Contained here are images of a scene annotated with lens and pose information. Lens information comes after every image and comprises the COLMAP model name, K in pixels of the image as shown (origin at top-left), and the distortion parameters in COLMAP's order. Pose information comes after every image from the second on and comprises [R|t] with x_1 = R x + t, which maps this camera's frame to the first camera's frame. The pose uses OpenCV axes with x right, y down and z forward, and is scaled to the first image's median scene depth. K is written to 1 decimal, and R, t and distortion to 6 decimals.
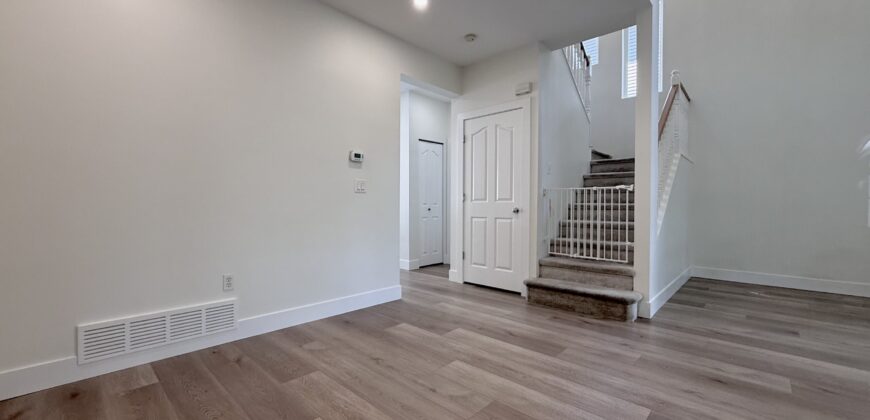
lens RADIAL K [[349.0, 0, 432.4], [0, 349.0, 210.1], [0, 0, 1]] dist [0.000965, 0.000013]
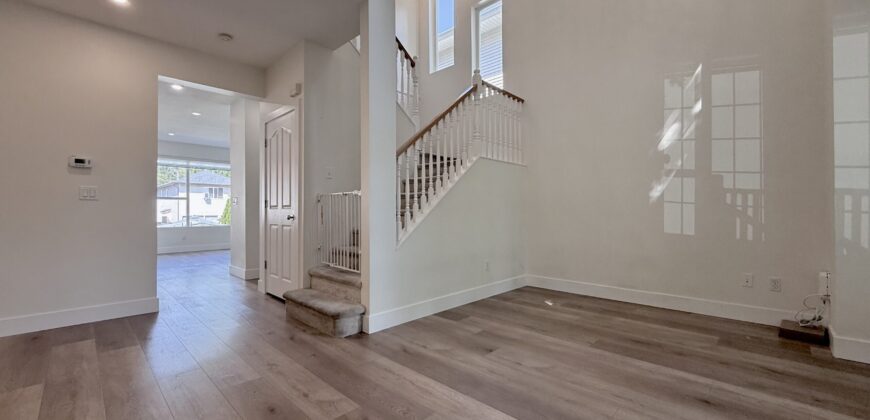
lens RADIAL K [[349.0, 0, 432.4], [0, 349.0, 210.1], [0, 0, 1]] dist [0.000965, 0.000013]
pose [[0.999836, -0.005826, -0.017176, 0.890738], [0.005542, 0.999848, -0.016532, -0.001868], [0.017270, 0.016434, 0.999716, 0.078614]]
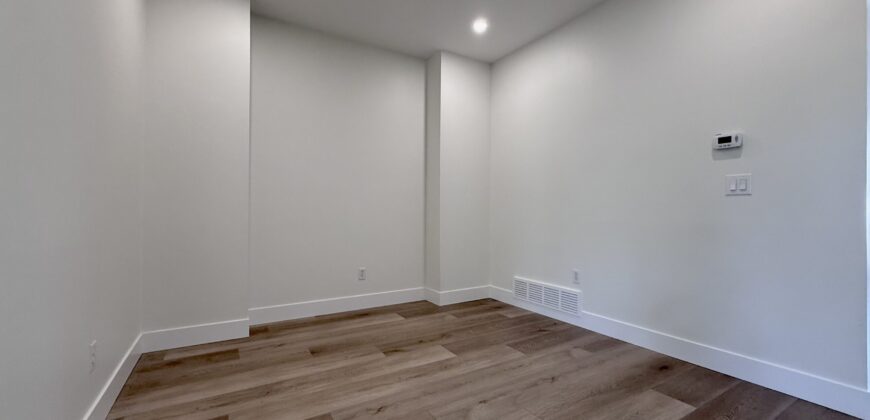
lens RADIAL K [[349.0, 0, 432.4], [0, 349.0, 210.1], [0, 0, 1]] dist [0.000965, 0.000013]
pose [[-0.273435, -0.012333, -0.961811, 0.670940], [-0.017961, 0.999809, -0.007715, -0.008815], [0.961723, 0.015165, -0.273604, 0.759487]]
